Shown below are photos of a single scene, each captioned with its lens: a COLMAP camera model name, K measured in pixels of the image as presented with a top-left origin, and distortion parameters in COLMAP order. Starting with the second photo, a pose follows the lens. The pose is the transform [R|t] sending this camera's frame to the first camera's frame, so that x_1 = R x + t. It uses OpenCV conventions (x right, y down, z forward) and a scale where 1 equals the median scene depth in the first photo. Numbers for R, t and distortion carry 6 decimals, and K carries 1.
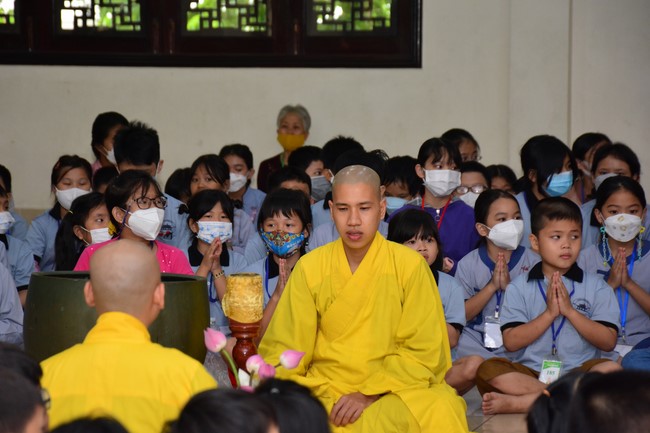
lens RADIAL K [[3161.5, 0, 325.0], [0, 3161.5, 216.5], [0, 0, 1]] dist [0.031056, 2.219967]
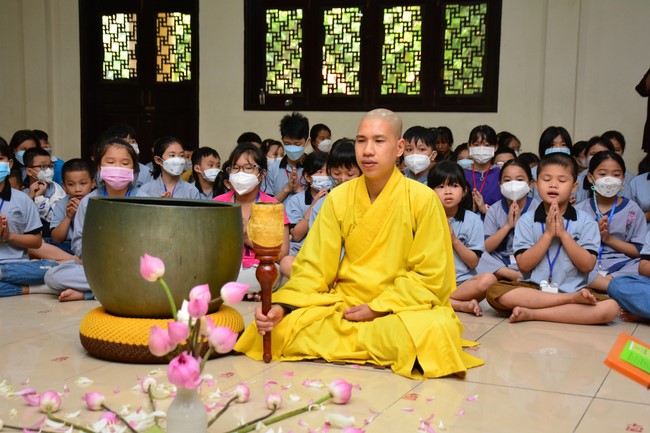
lens RADIAL K [[1060.8, 0, 325.0], [0, 1060.8, 216.5], [0, 0, 1]] dist [0.256959, 0.023864]
pose [[0.987899, 0.031139, -0.151941, 0.050523], [-0.028705, 0.999422, 0.018187, 0.014948], [0.152420, -0.013606, 0.988222, 0.599192]]
